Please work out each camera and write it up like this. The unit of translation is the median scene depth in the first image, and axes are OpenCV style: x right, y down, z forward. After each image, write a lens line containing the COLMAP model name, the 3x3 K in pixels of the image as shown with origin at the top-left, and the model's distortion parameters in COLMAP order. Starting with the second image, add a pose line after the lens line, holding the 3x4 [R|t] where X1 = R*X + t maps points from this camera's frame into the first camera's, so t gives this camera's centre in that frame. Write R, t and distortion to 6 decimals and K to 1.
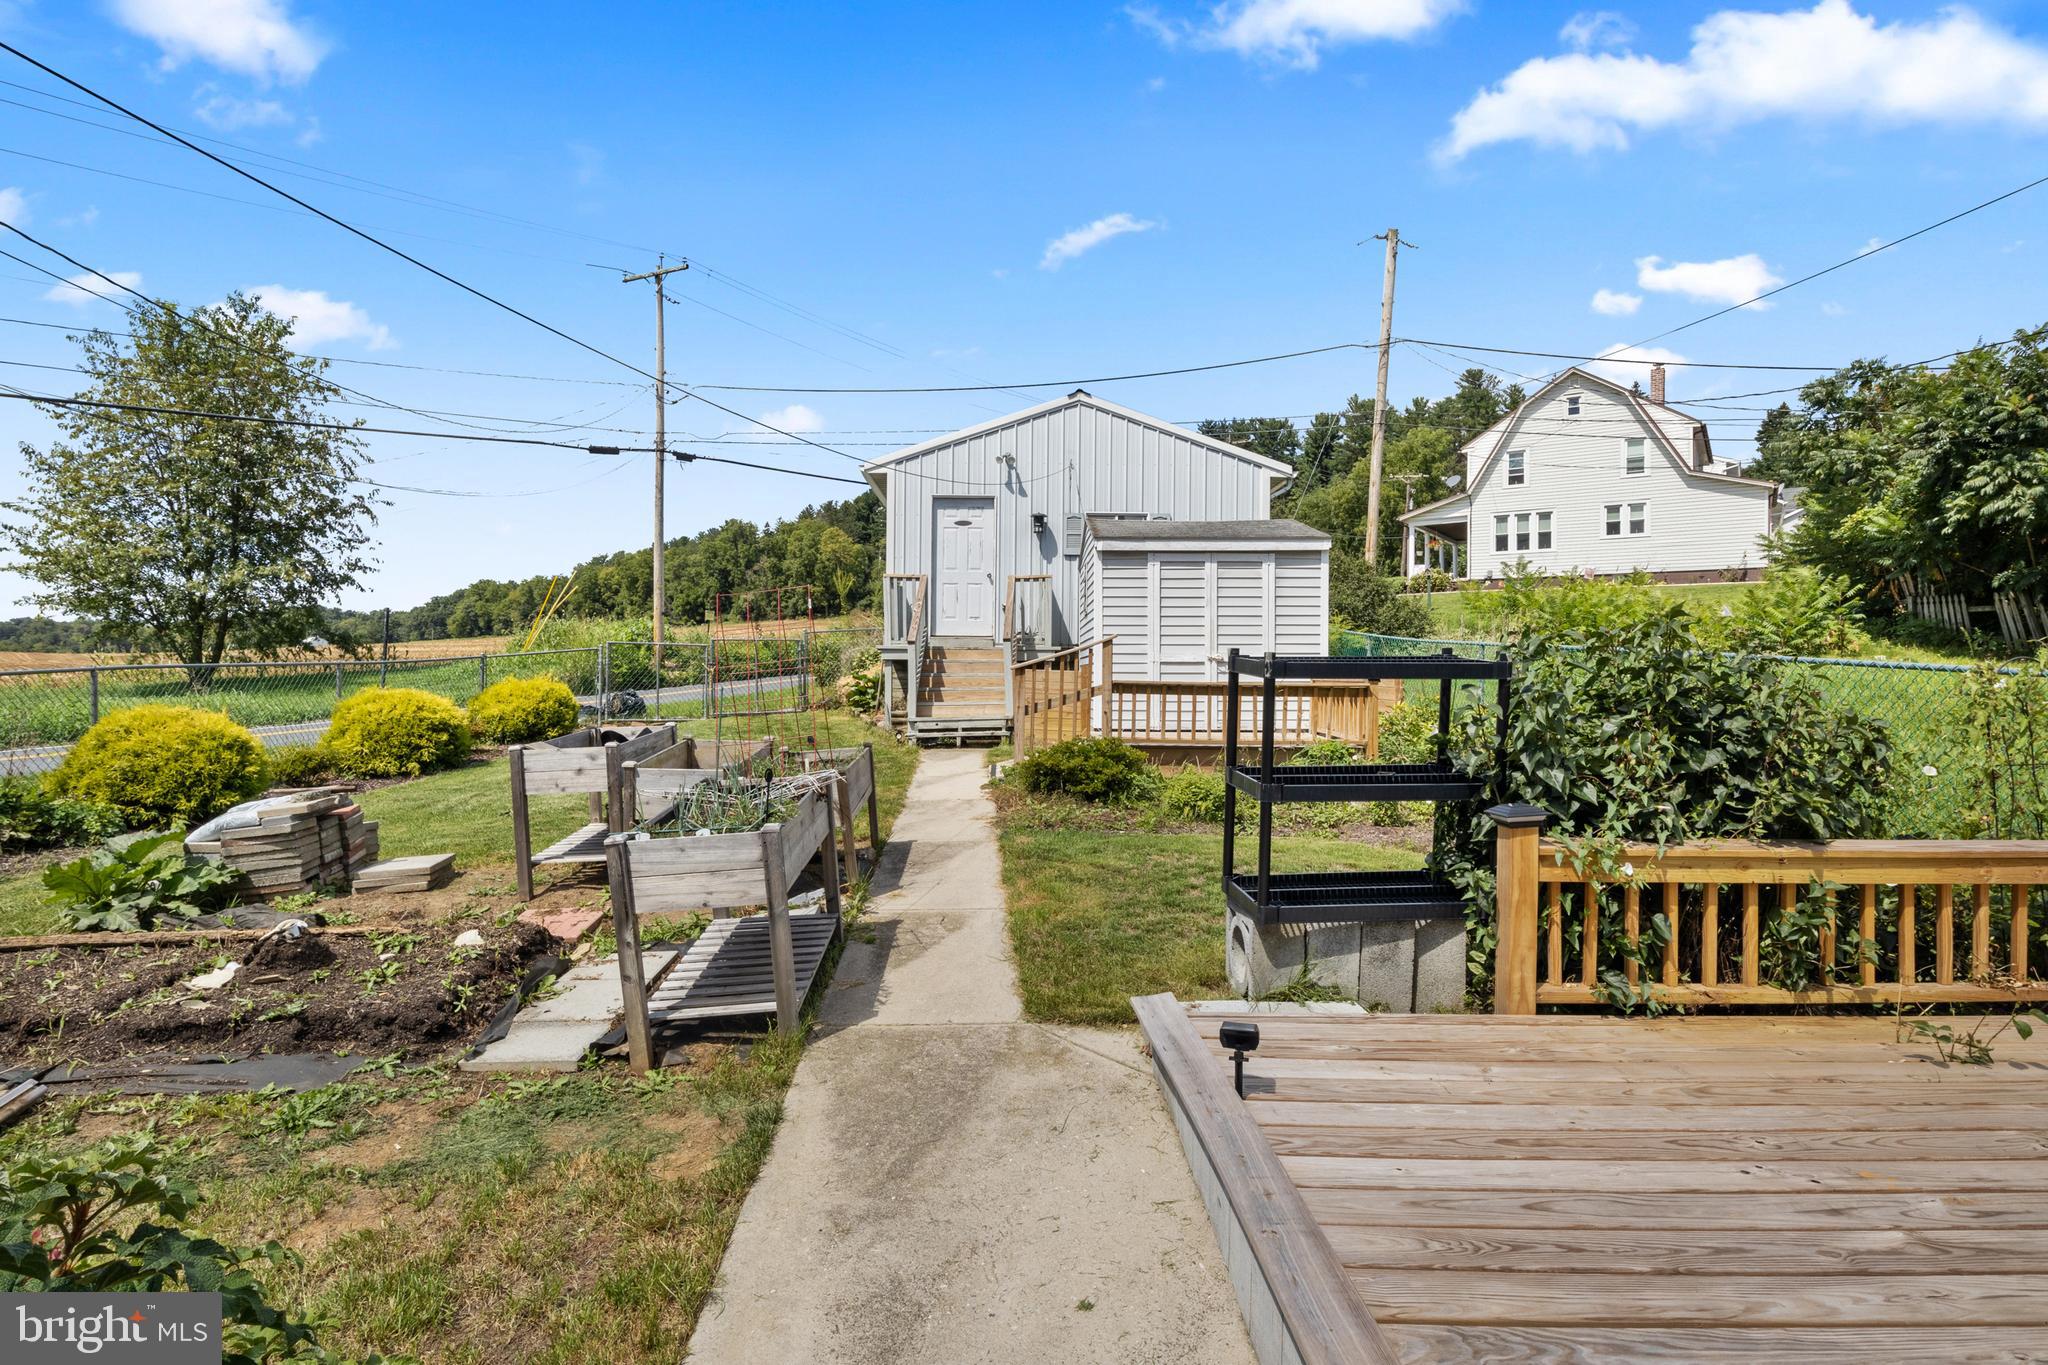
lens RADIAL K [[1029.6, 0, 1025.3], [0, 1029.6, 676.3], [0, 0, 1]] dist [-0.007164, -0.000115]
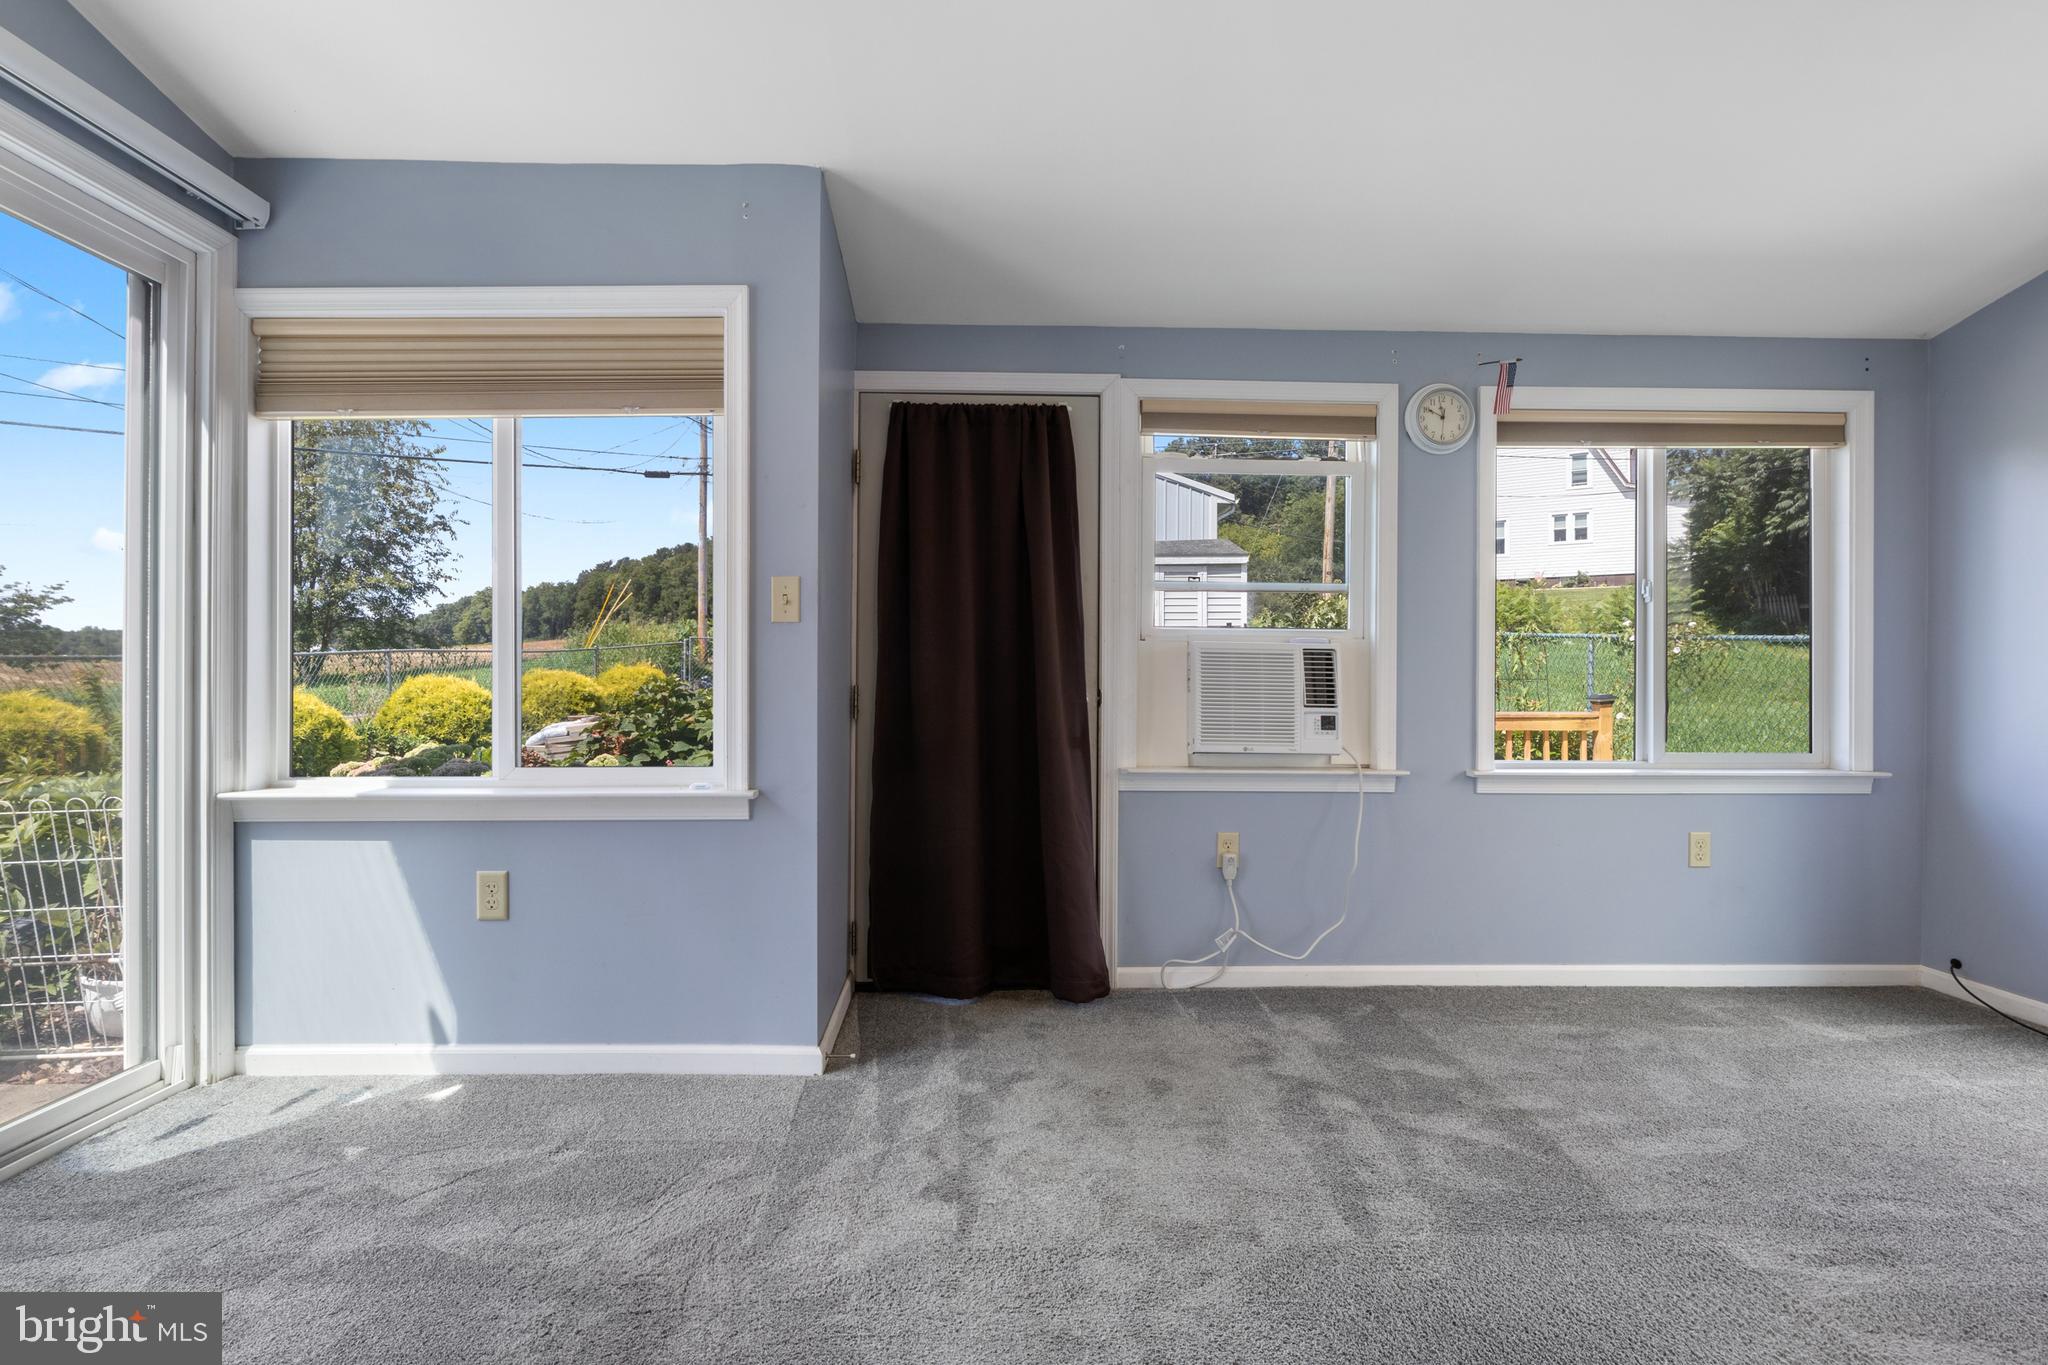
lens RADIAL K [[1029.6, 0, 1029.5], [0, 1029.6, 679.6], [0, 0, 1]] dist [-0.007164, -0.000115]
pose [[0.999985, -0.004991, 0.002440, 0.004091], [0.004993, 0.999987, -0.000910, 0.018071], [-0.002436, 0.000922, 0.999997, -0.216449]]
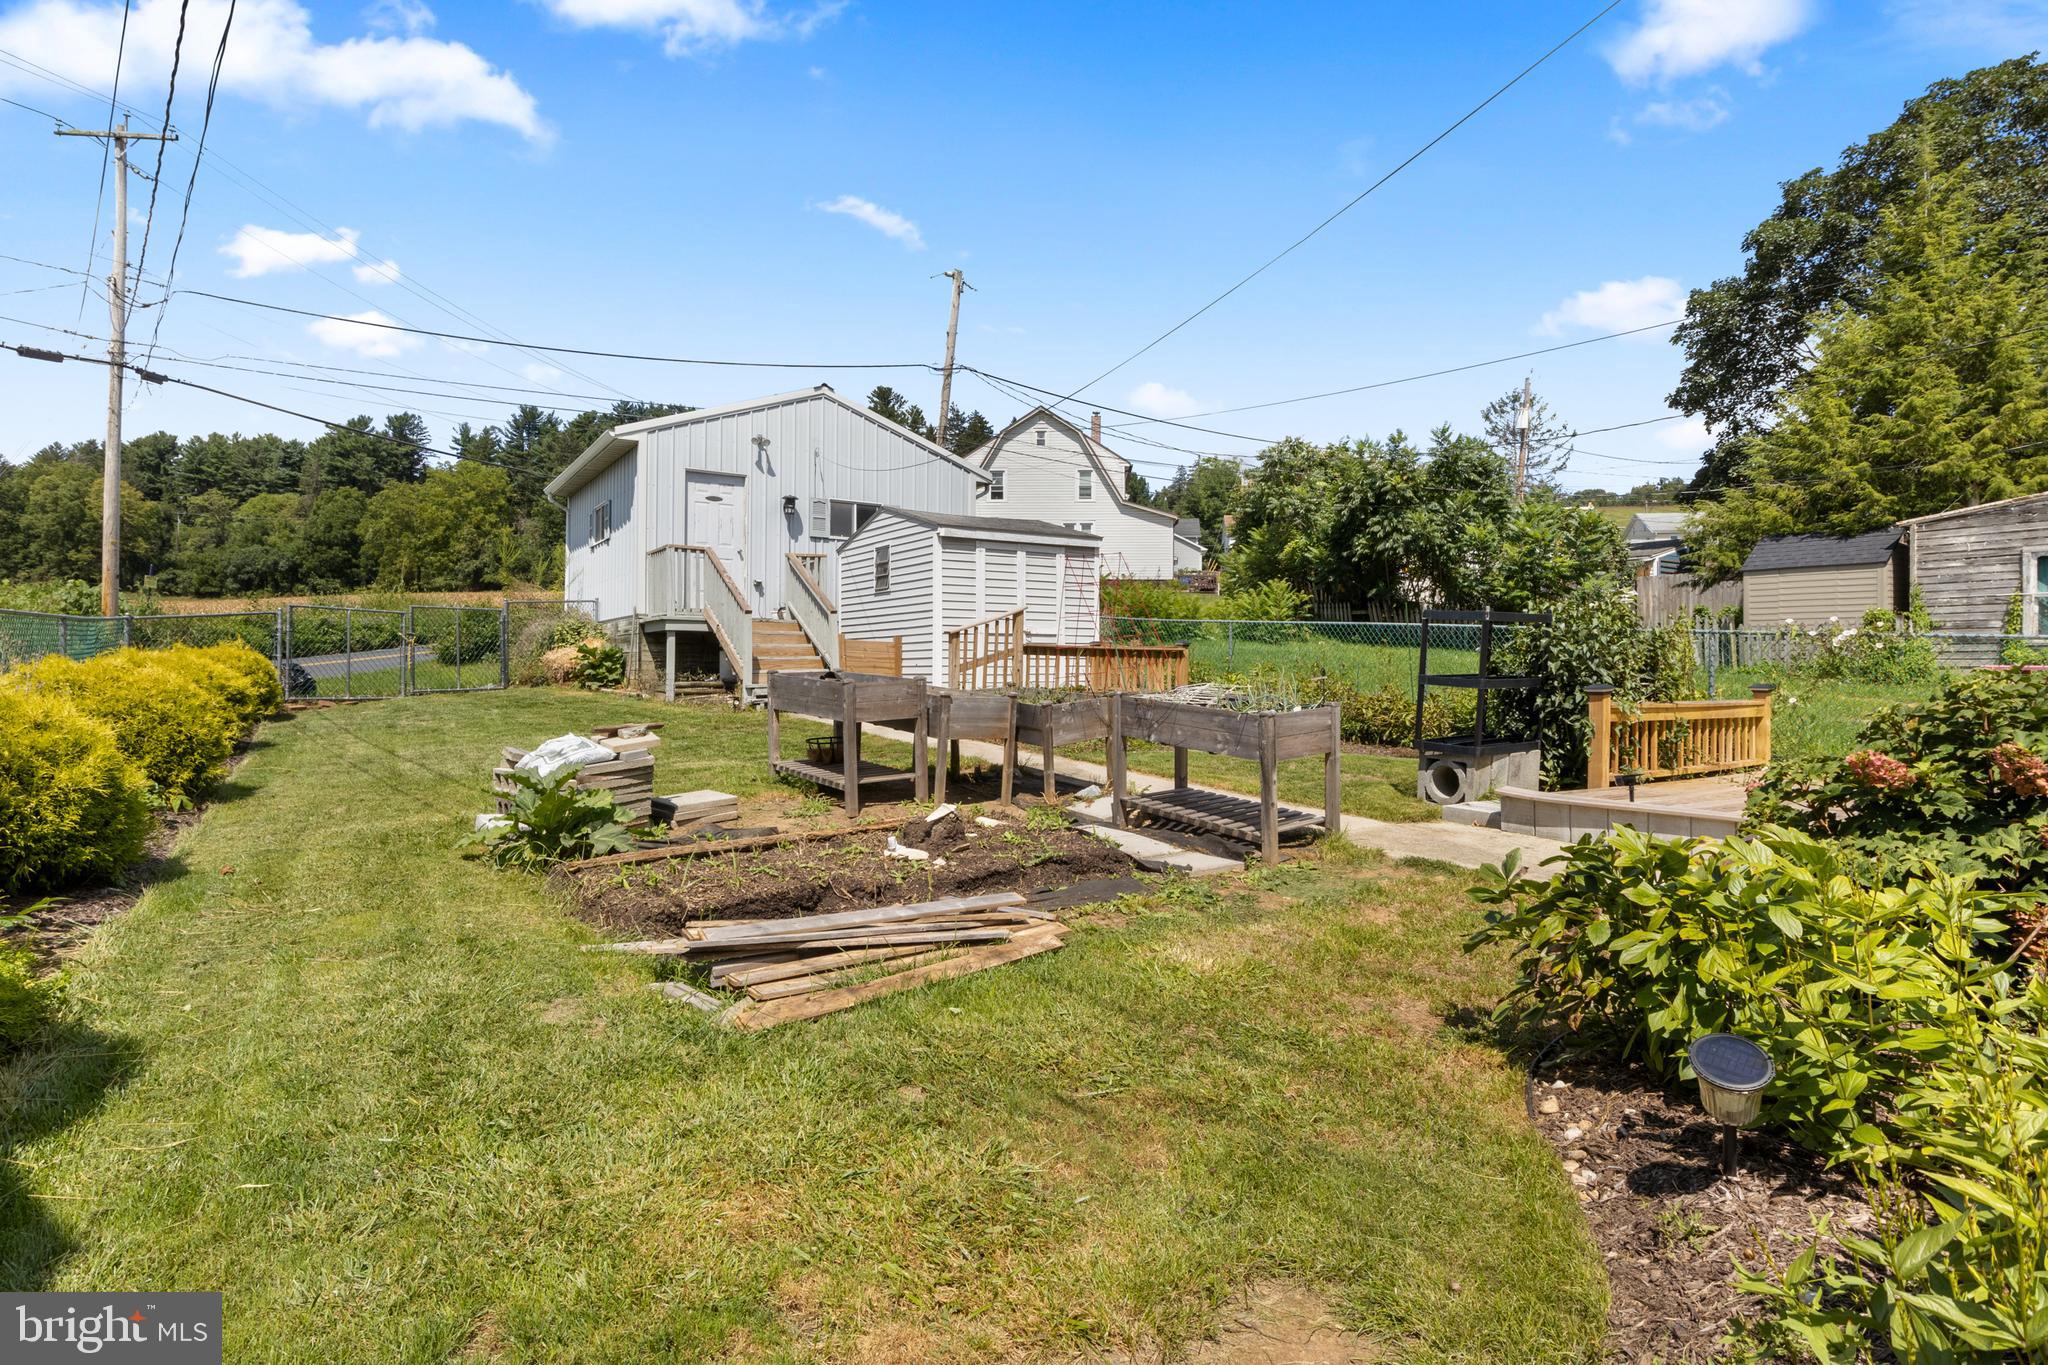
lens RADIAL K [[1029.6, 0, 1018.6], [0, 1029.6, 678.6], [0, 0, 1]] dist [-0.007164, -0.000115]
pose [[0.847706, -0.005851, 0.530435, -0.289681], [0.002049, 0.999968, 0.007756, 0.018002], [-0.530463, -0.005488, 0.847690, -0.016728]]
